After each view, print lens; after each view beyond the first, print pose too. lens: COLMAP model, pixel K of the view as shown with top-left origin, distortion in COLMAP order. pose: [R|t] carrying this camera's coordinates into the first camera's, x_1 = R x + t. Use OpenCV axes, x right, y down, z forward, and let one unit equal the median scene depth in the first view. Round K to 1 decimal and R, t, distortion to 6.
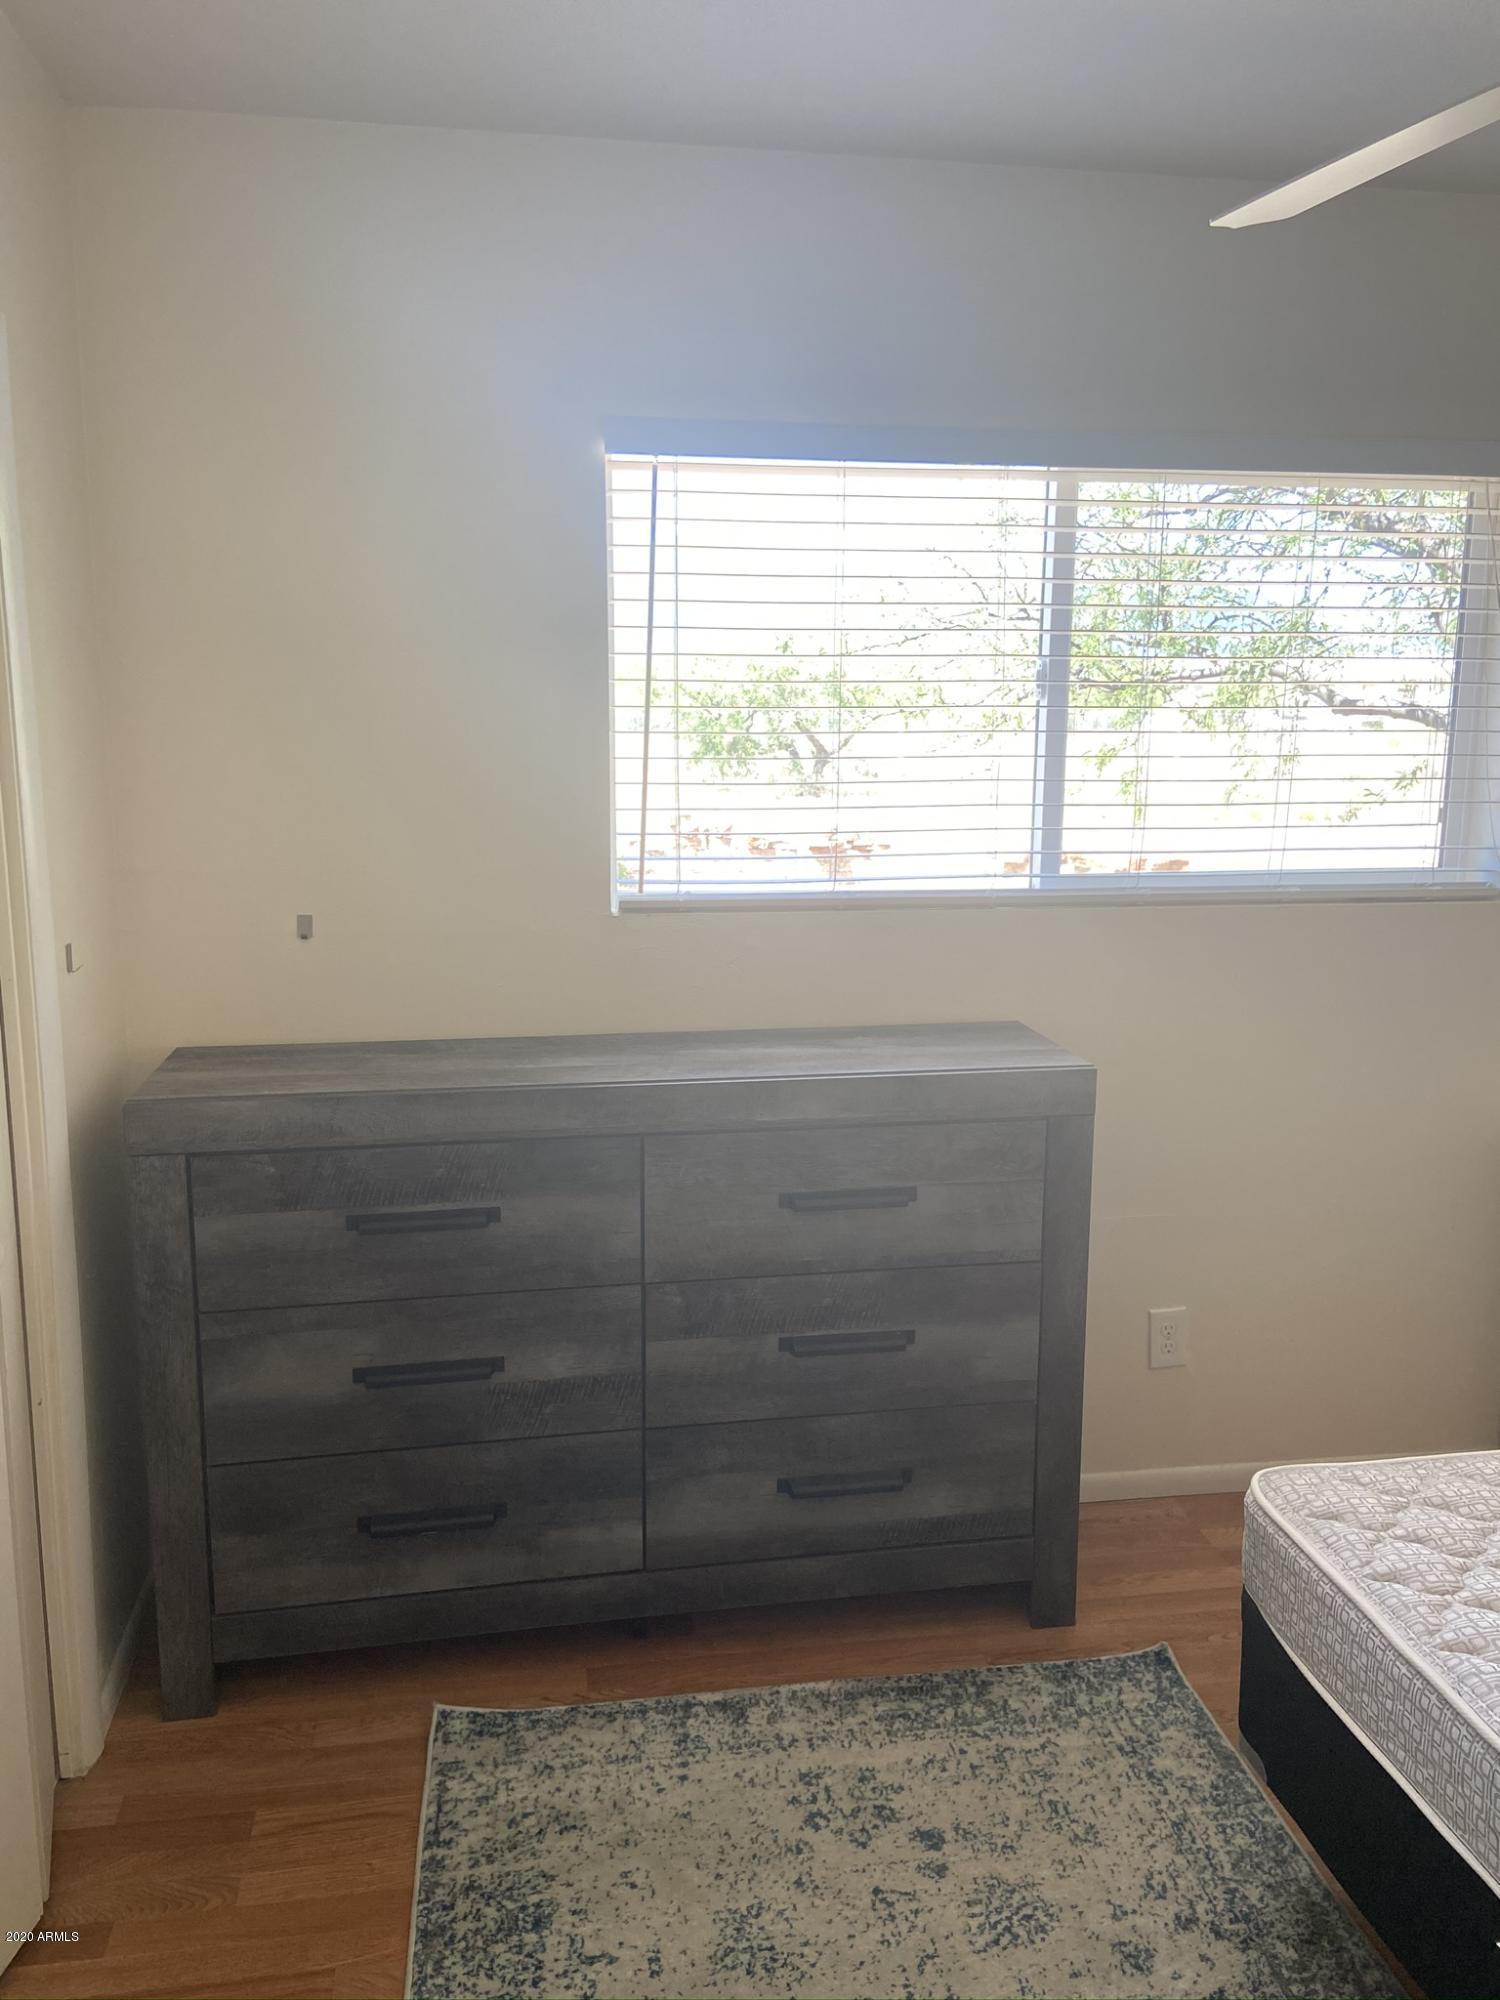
lens RADIAL K [[1530.2, 0, 747.9], [0, 1530.2, 991.2], [0, 0, 1]] dist [0.083830, -0.047094]
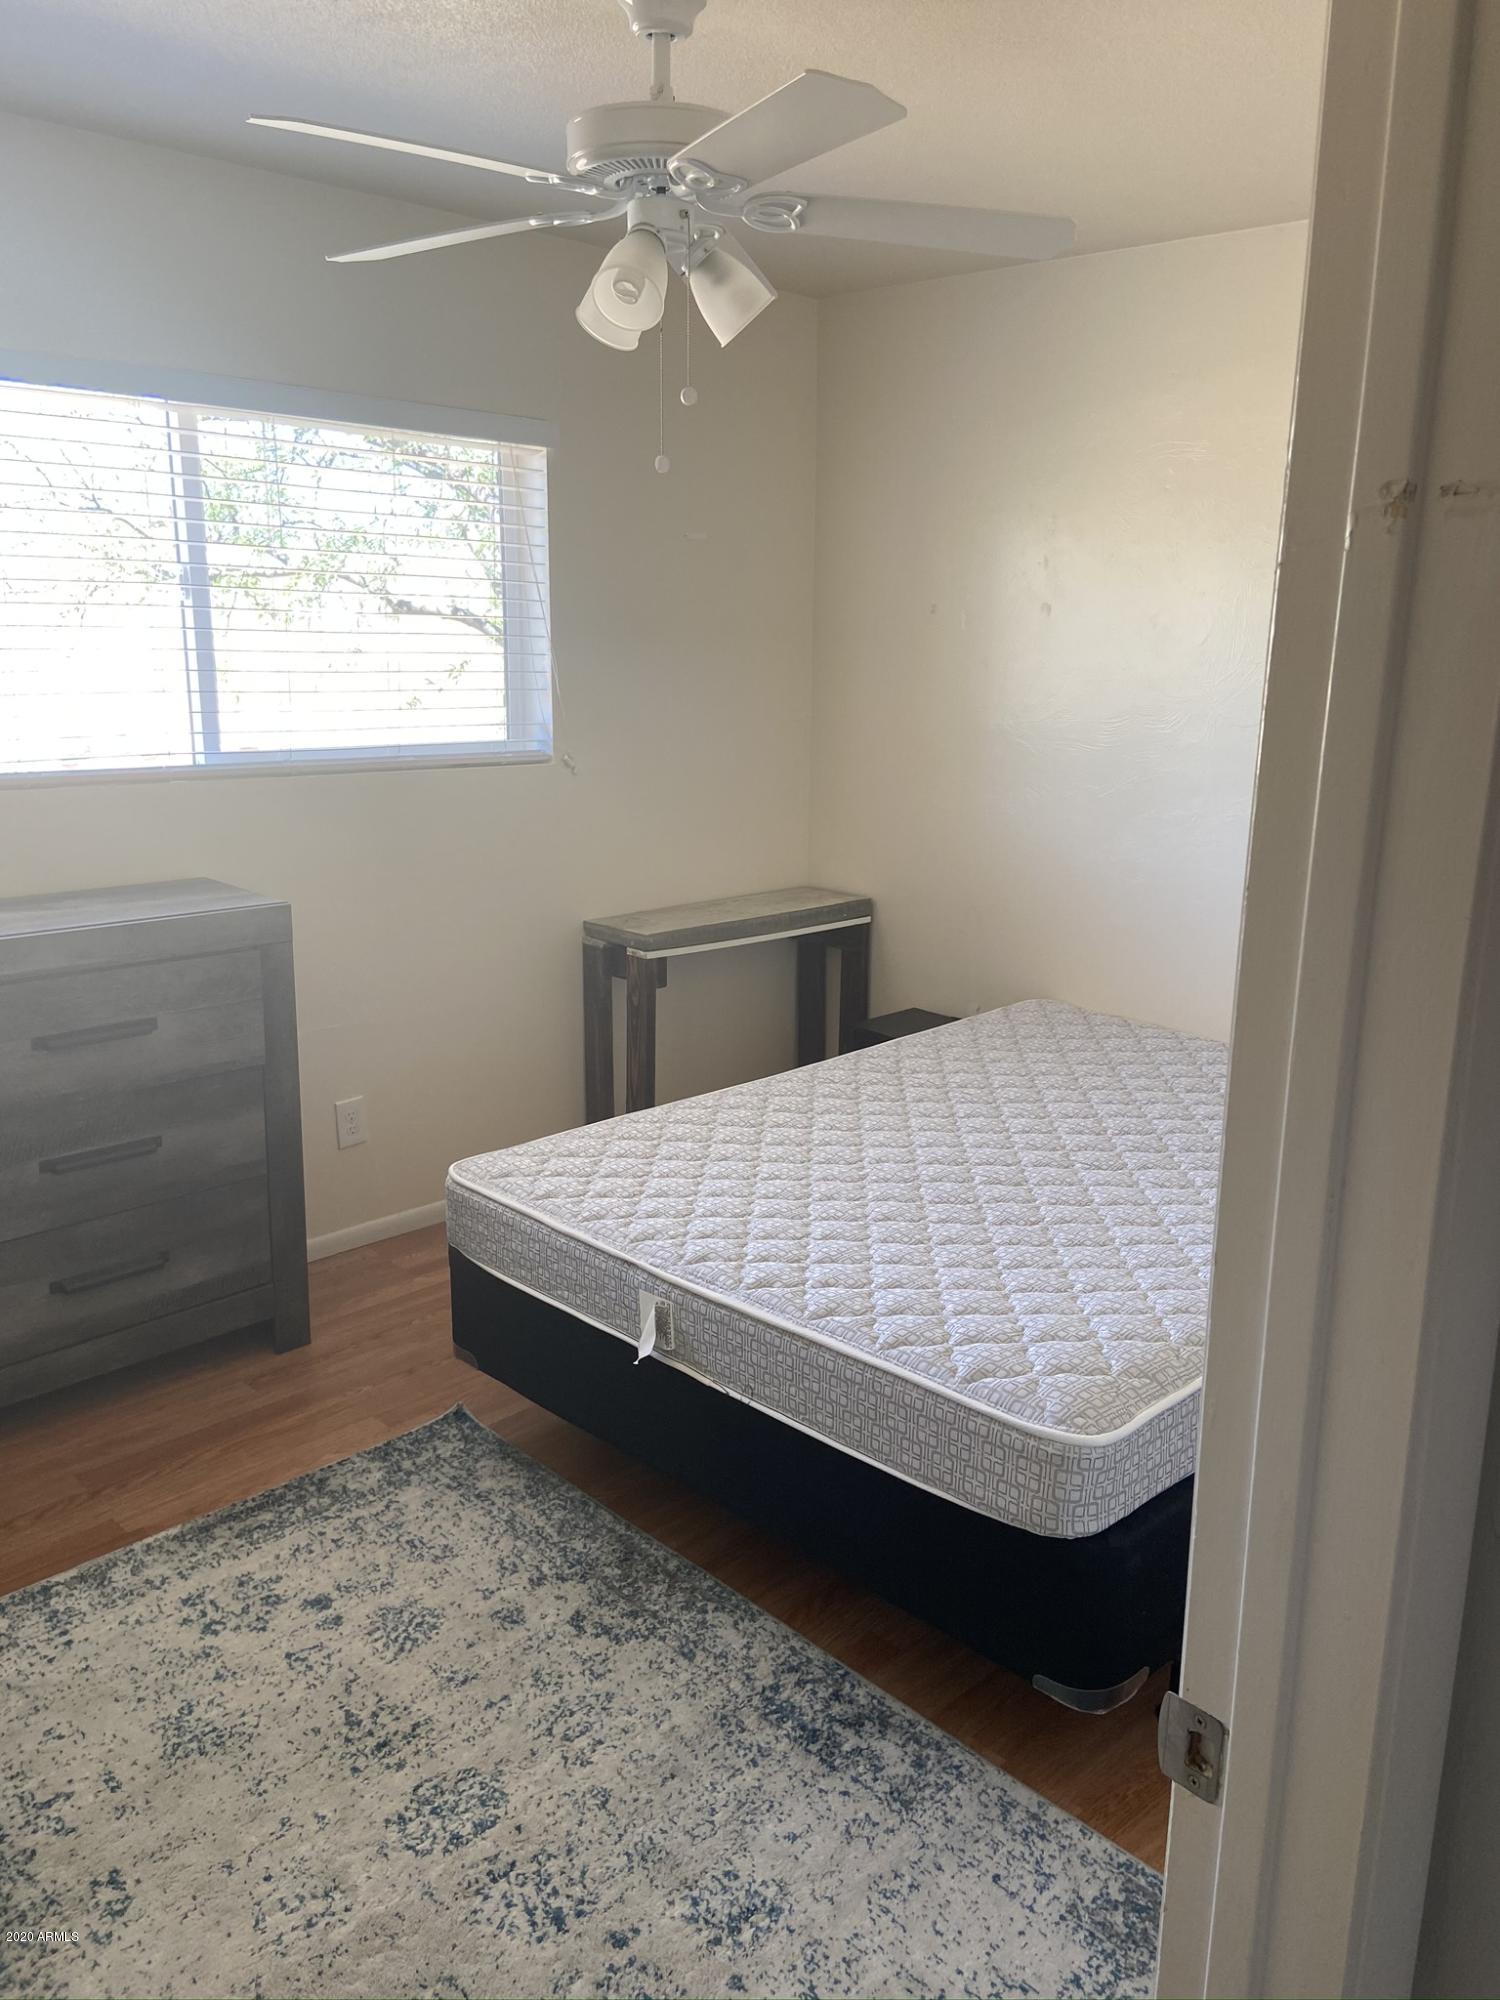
lens RADIAL K [[1530.2, 0, 742.8], [0, 1530.2, 999.3], [0, 0, 1]] dist [0.083830, -0.047094]
pose [[0.825518, -0.123205, 0.550764, -0.164415], [0.081440, 0.991672, 0.099768, 0.030085], [-0.558469, -0.037506, 0.828677, -0.246067]]
